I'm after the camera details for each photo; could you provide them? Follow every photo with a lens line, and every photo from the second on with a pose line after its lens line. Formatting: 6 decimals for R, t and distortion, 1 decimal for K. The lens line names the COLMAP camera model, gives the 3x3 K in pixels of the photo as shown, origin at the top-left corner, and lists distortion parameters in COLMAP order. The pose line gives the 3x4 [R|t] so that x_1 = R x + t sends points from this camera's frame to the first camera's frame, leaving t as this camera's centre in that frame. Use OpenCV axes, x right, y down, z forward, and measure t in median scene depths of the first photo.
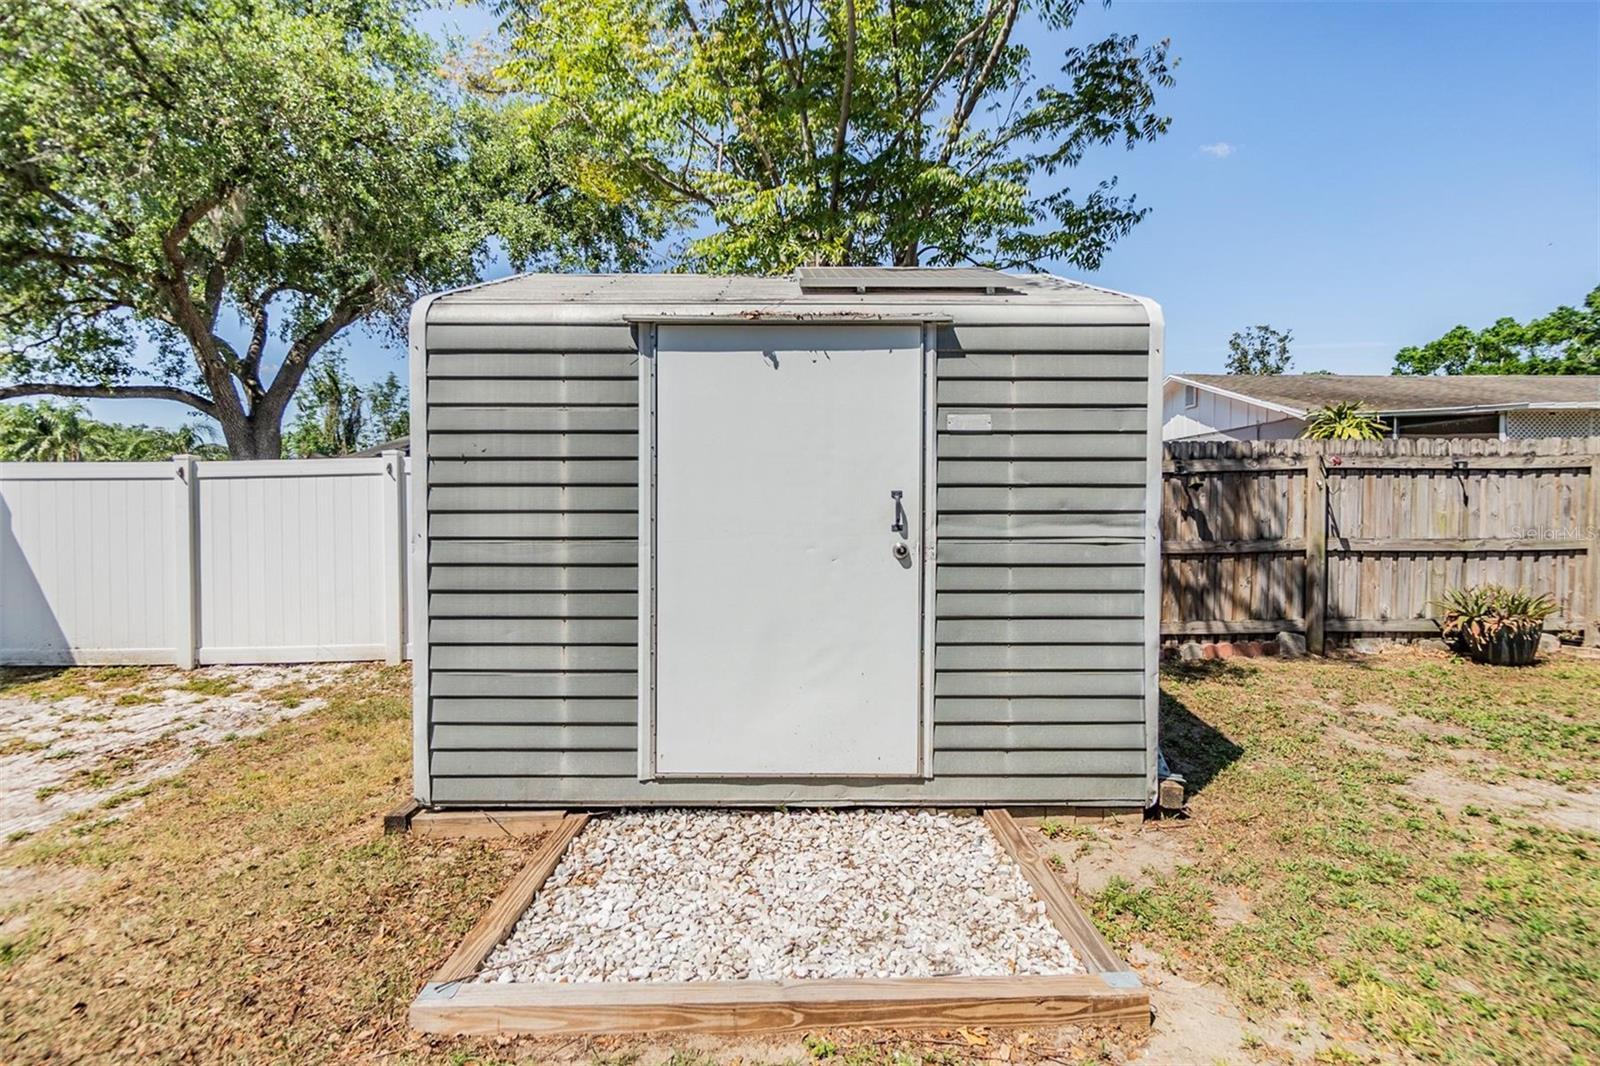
lens RADIAL K [[700.6, 0, 800.6], [0, 700.6, 521.4], [0, 0, 1]] dist [-0.003443, 0.000094]
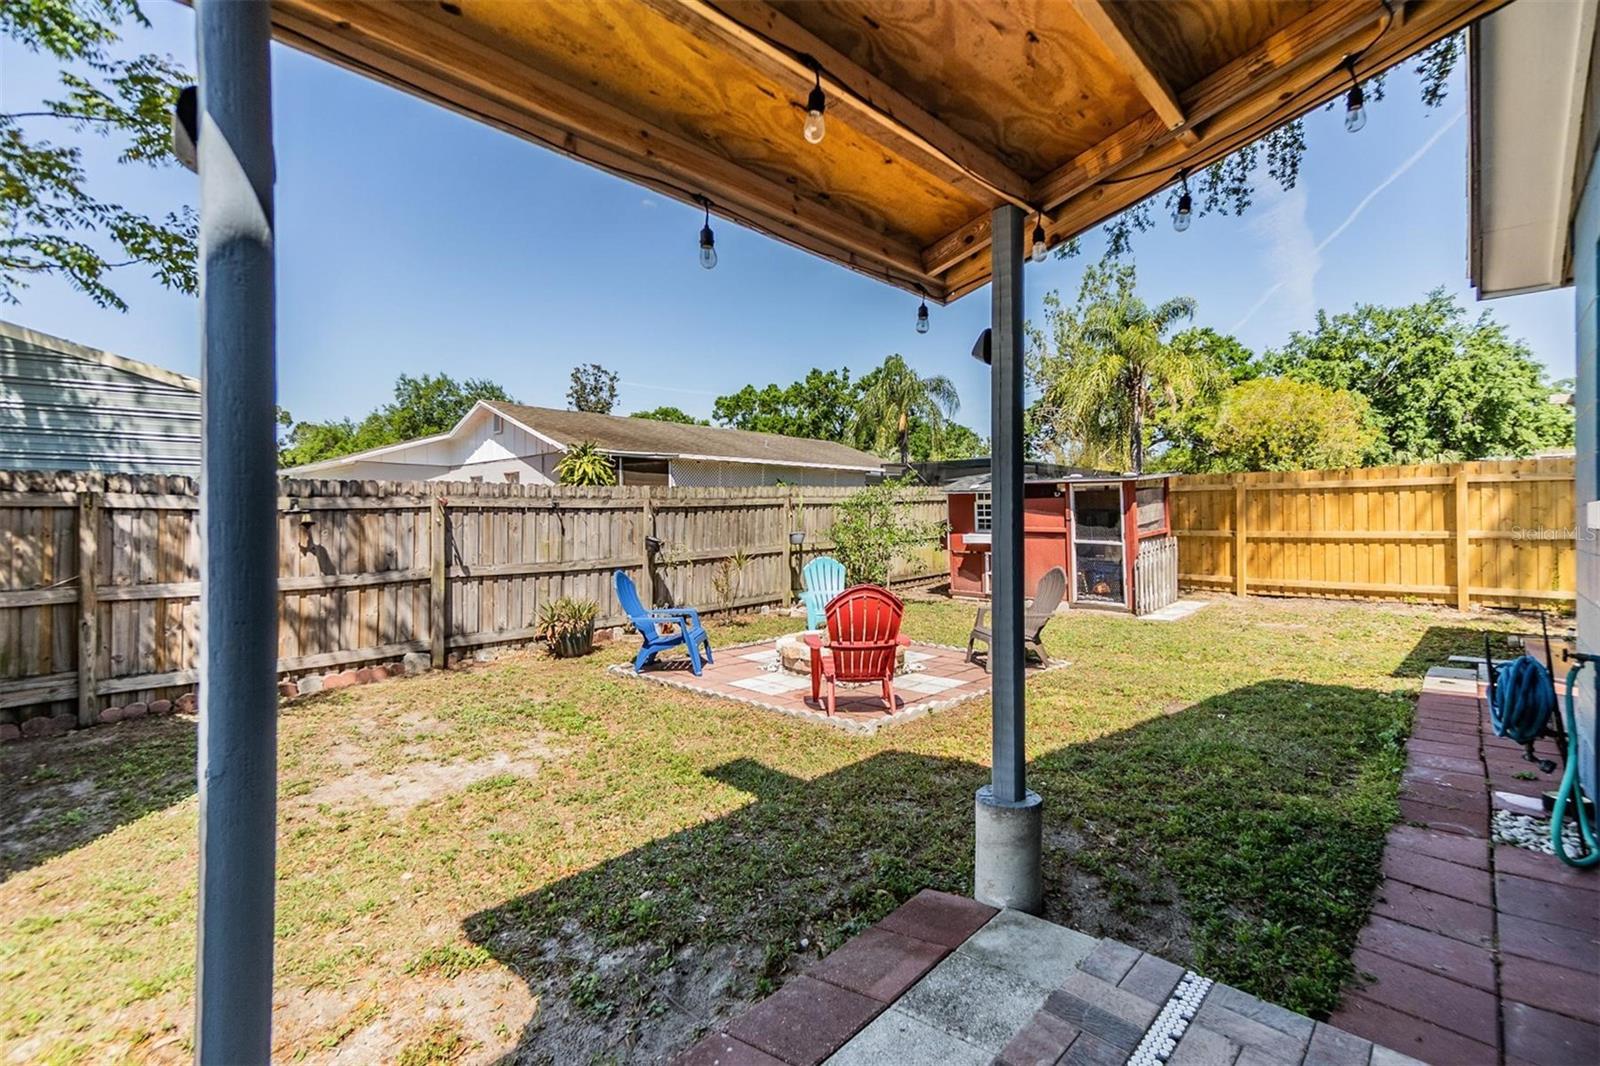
lens RADIAL K [[700.6, 0, 804.3], [0, 700.6, 525.3], [0, 0, 1]] dist [-0.003443, 0.000094]
pose [[0.696782, -0.012236, 0.717179, 0.329672], [0.019045, 0.999818, -0.001444, -0.032006], [-0.717030, 0.014665, 0.696888, -0.232803]]
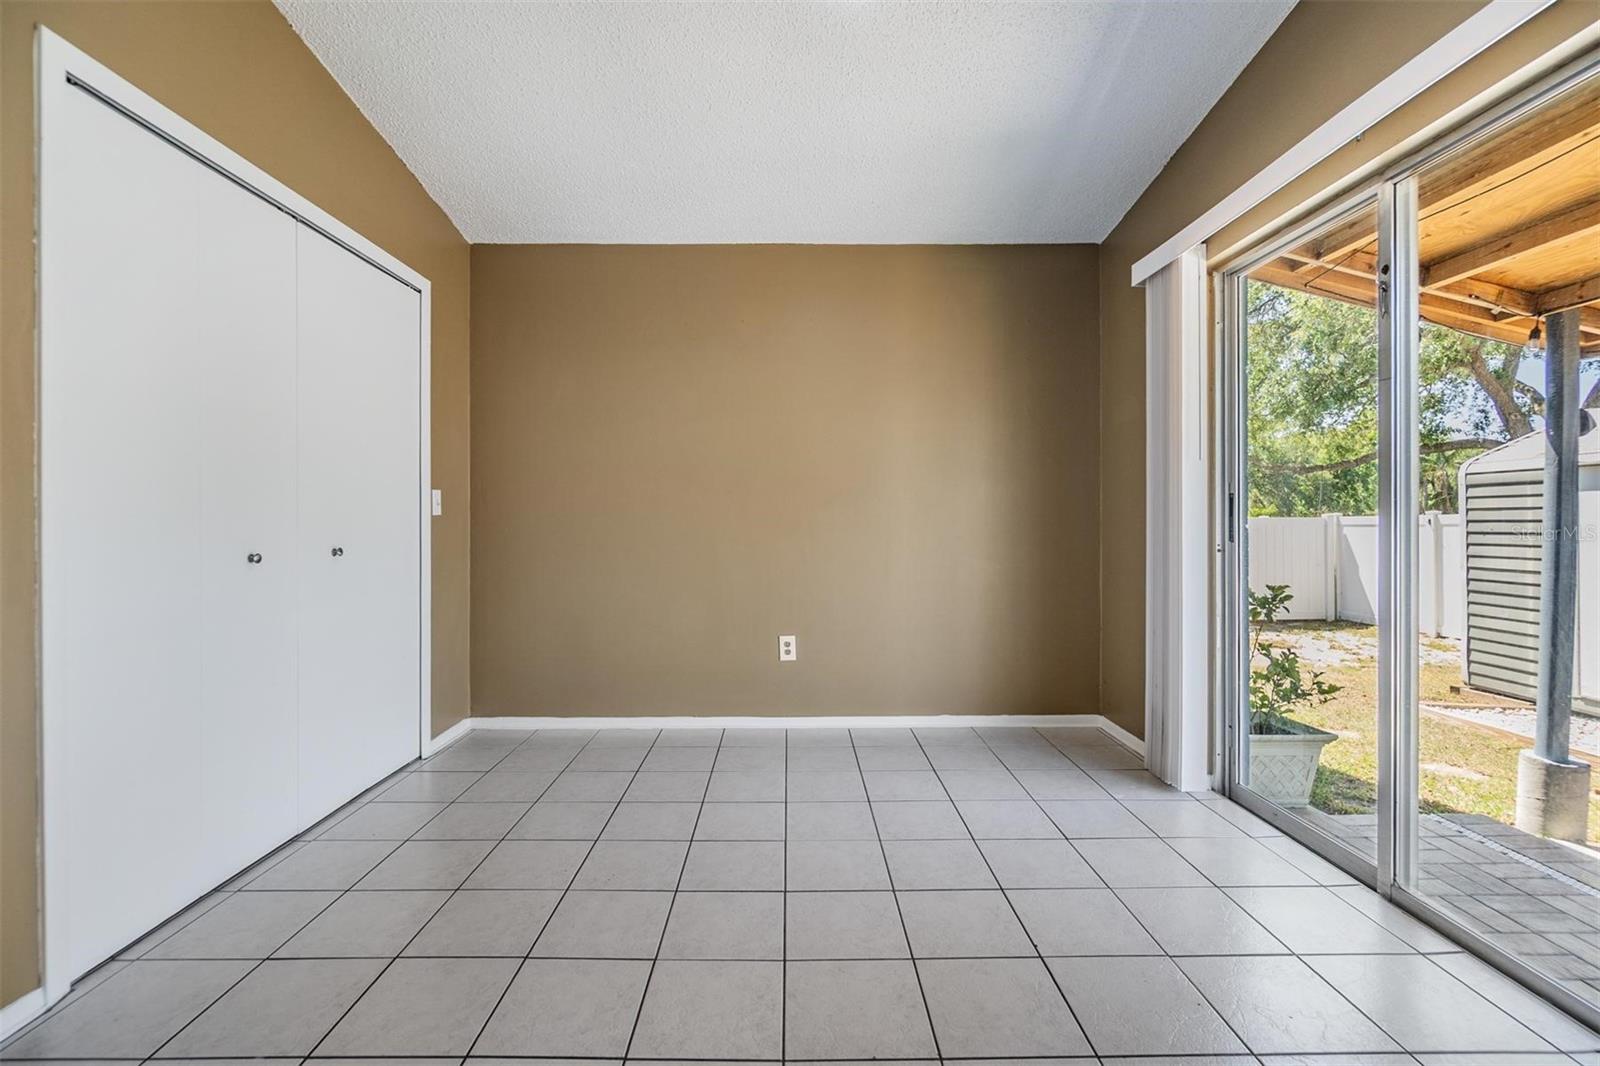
lens RADIAL K [[700.6, 0, 781.2], [0, 700.6, 510.2], [0, 0, 1]] dist [-0.003443, 0.000094]
pose [[-0.004603, -0.015014, -0.999877, 0.852613], [-0.019065, 0.999707, -0.014923, -0.041686], [0.999808, 0.018994, -0.004888, -0.597364]]
